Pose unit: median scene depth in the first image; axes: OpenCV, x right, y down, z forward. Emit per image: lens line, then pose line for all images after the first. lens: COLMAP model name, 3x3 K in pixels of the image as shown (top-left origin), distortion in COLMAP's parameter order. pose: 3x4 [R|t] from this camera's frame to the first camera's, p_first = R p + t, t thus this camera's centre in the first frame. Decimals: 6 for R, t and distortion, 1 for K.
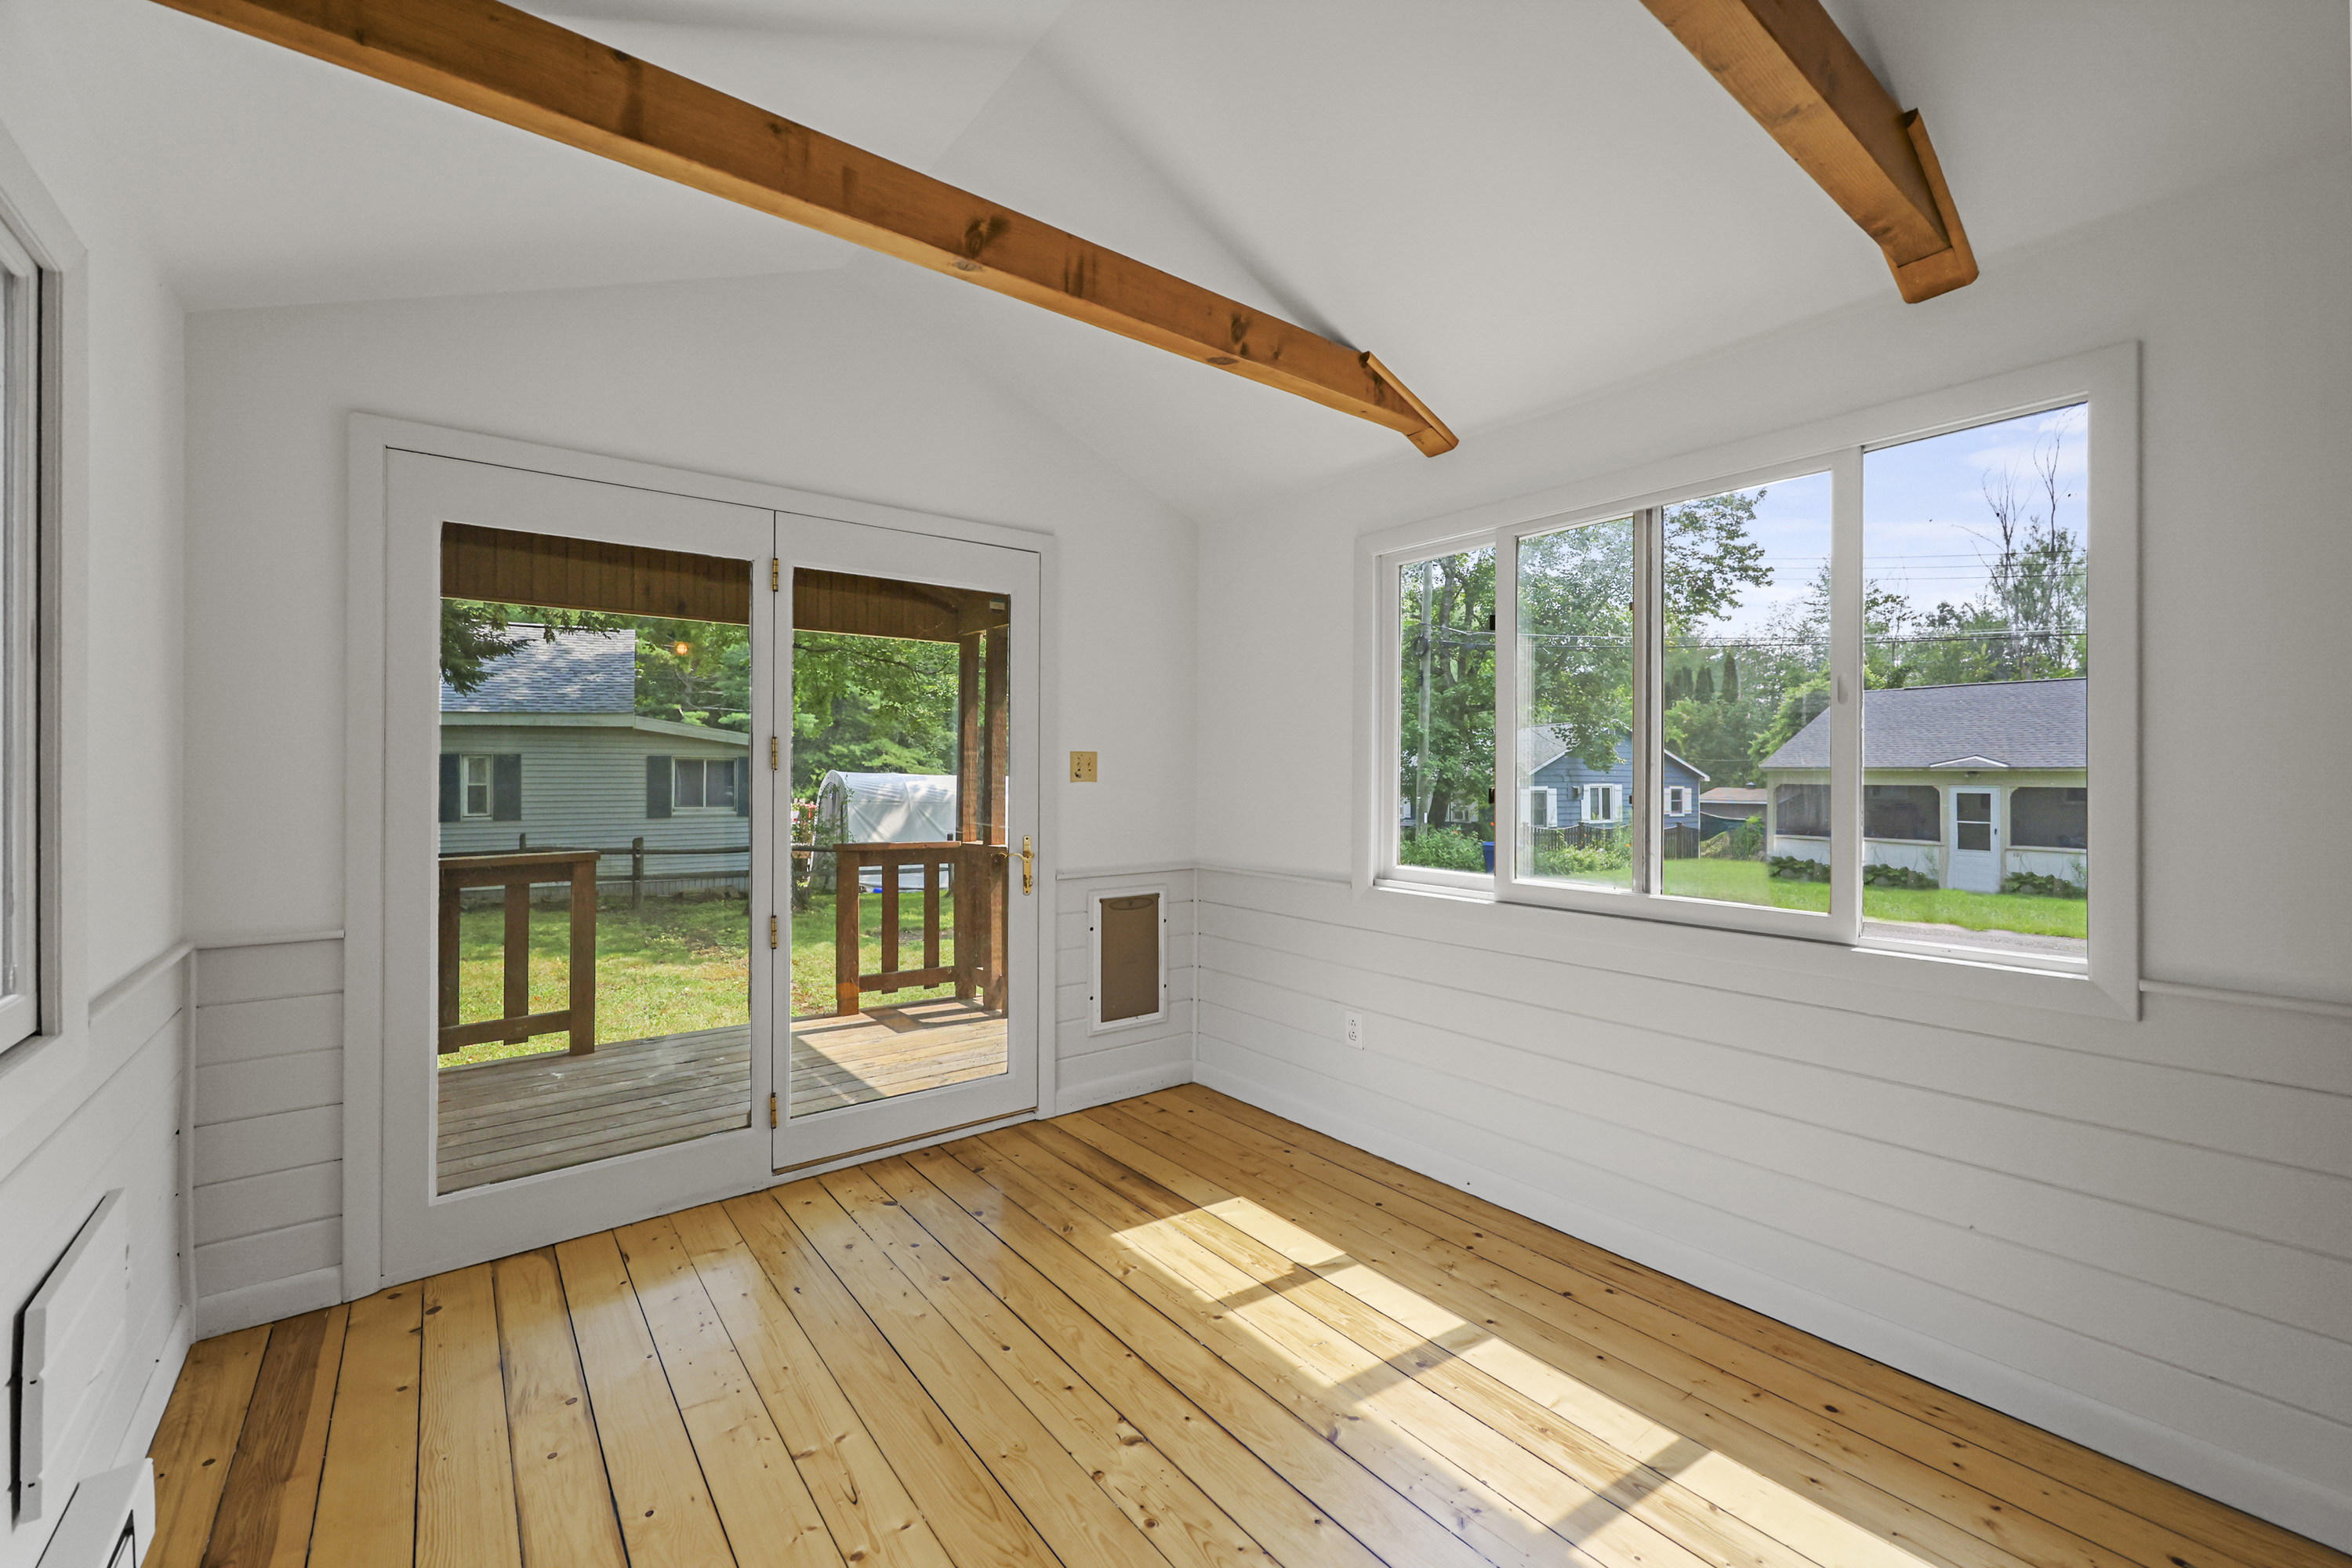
lens RADIAL K [[959.9, 0, 1166.1], [0, 959.9, 766.8], [0, 0, 1]] dist [0.000110, -0.000070]
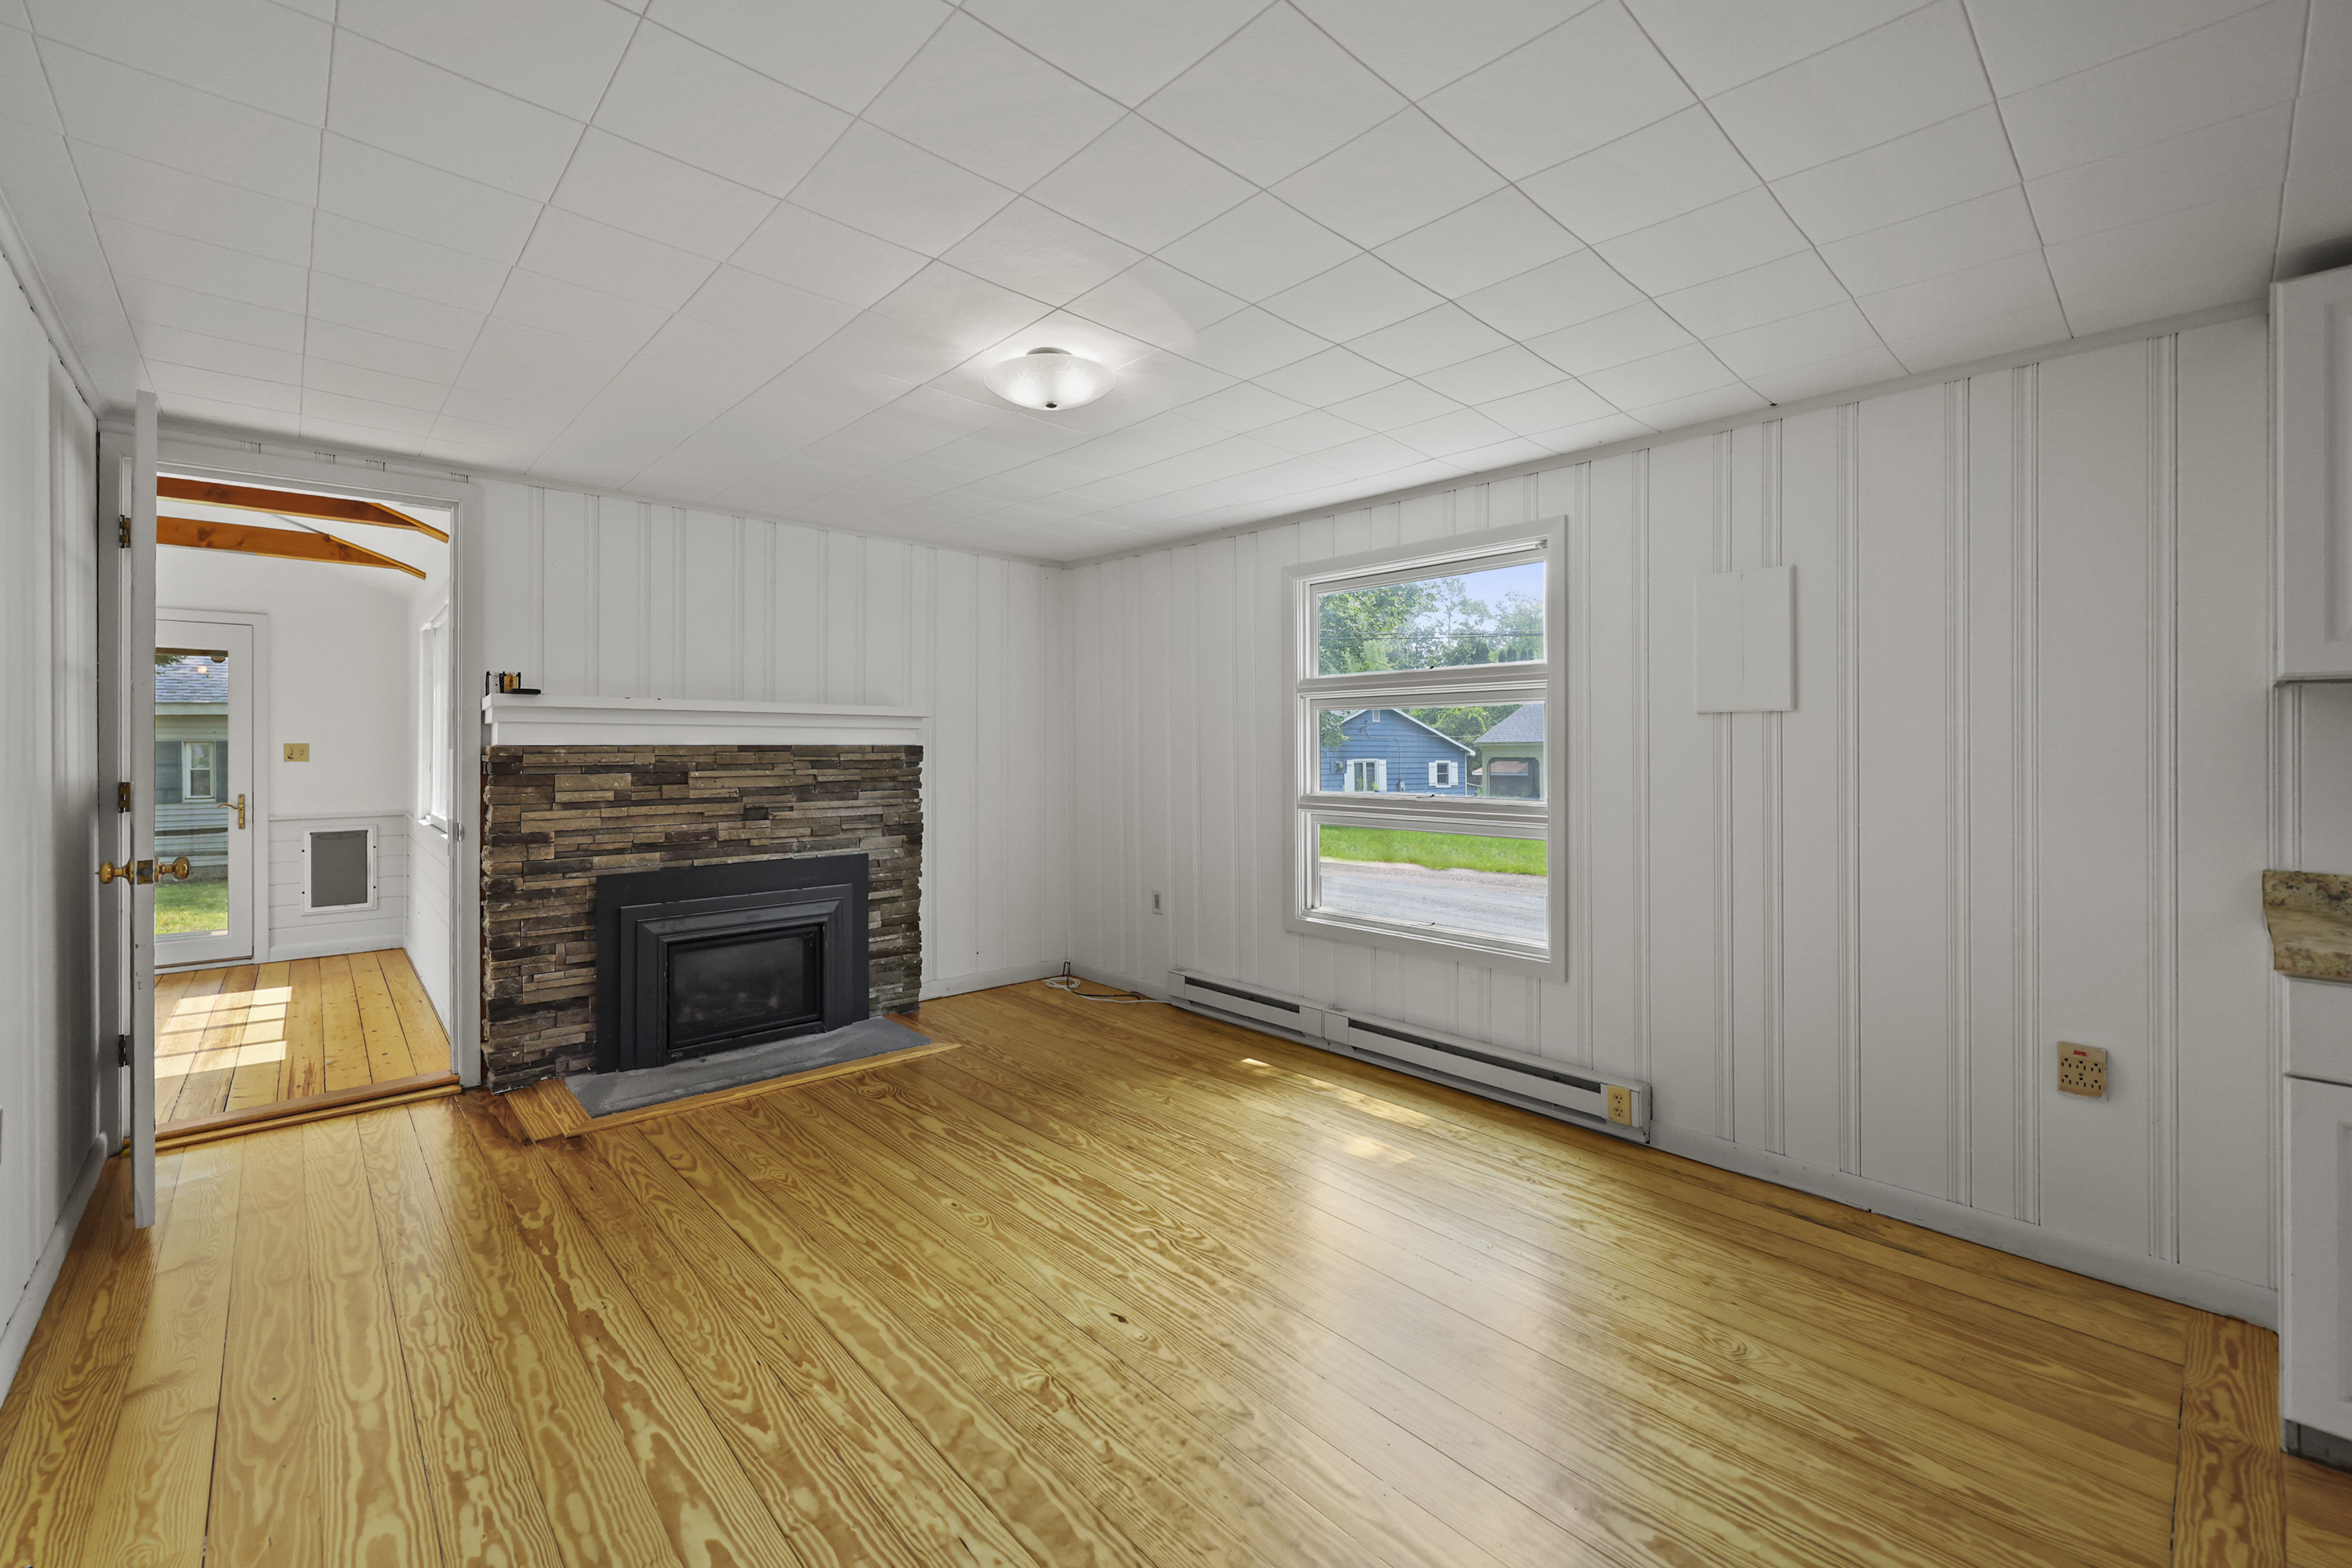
lens RADIAL K [[960.5, 0, 1166.2], [0, 960.5, 746.1], [0, 0, 1]] dist [-0.000336, -0.000035]
pose [[0.996703, -0.008012, 0.080736, 1.563306], [0.007942, 0.999968, 0.001188, -0.001783], [-0.080743, -0.000543, 0.996735, -0.941980]]
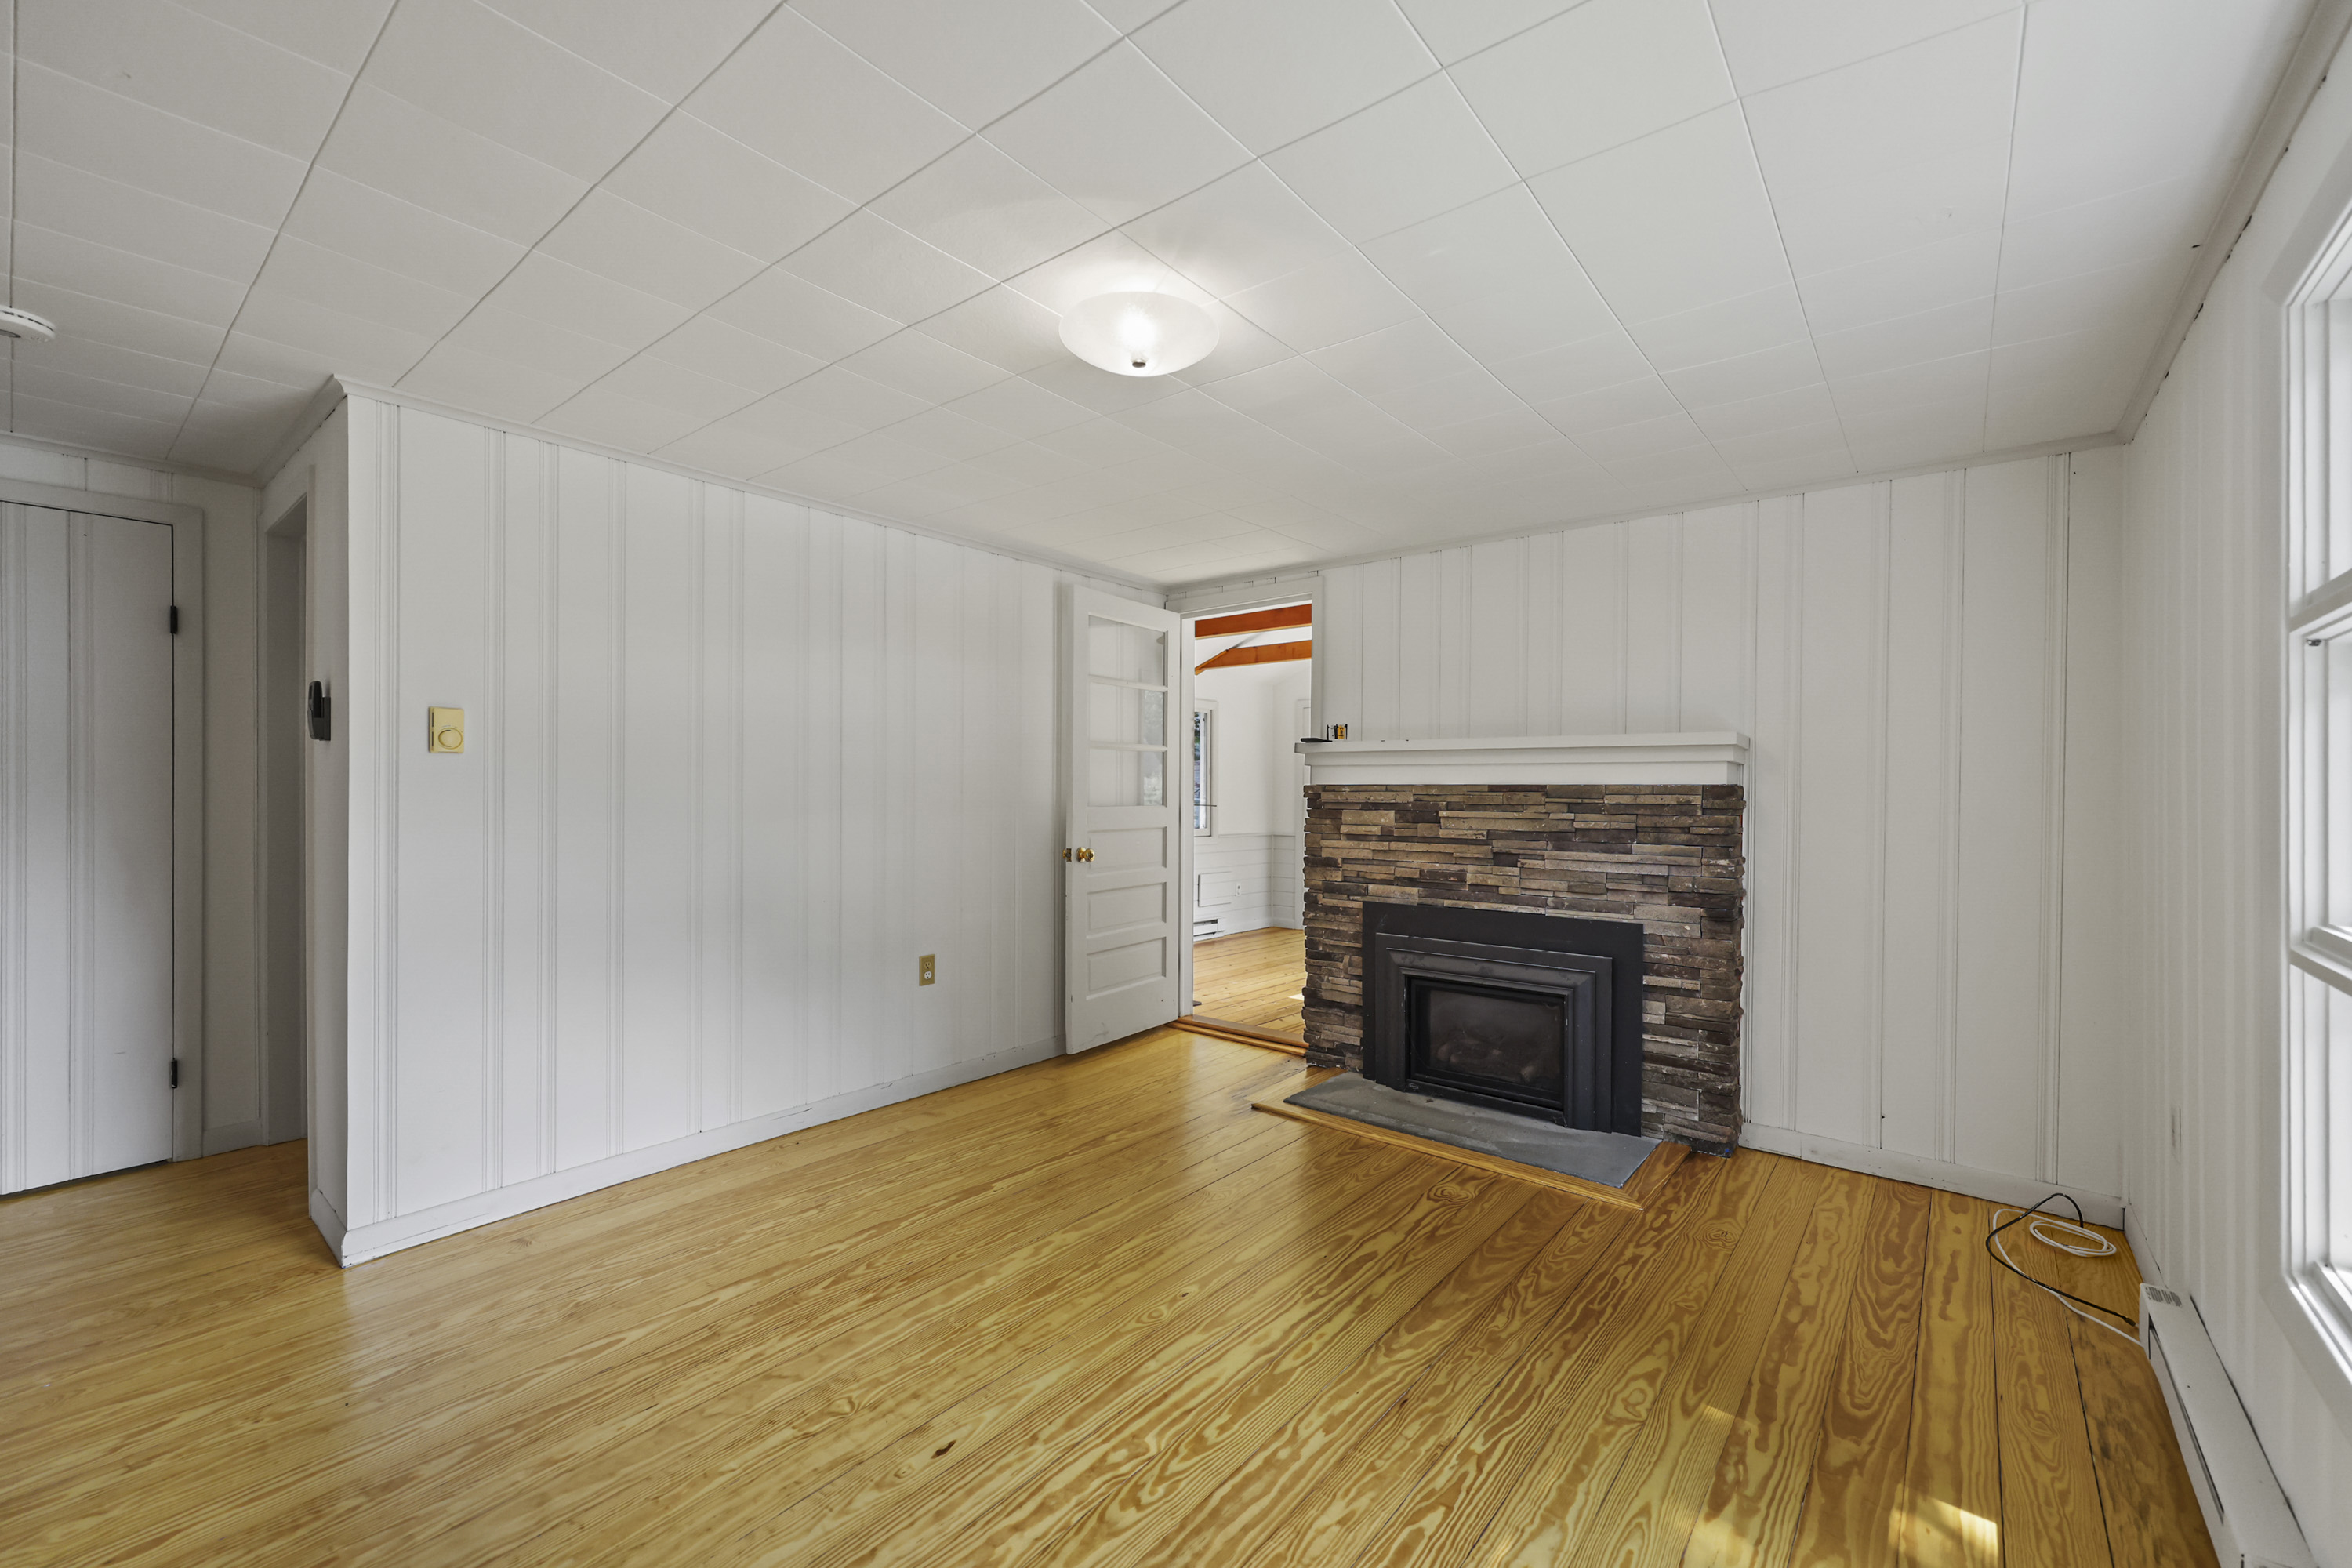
lens RADIAL K [[955.7, 0, 1197.6], [0, 955.7, 794.4], [0, 0, 1]] dist [-0.000404, -0.000046]
pose [[0.234725, -0.000500, -0.972062, 2.200356], [-0.001779, 0.999998, -0.000944, 0.008392], [0.972060, 0.001951, 0.234724, -0.225505]]
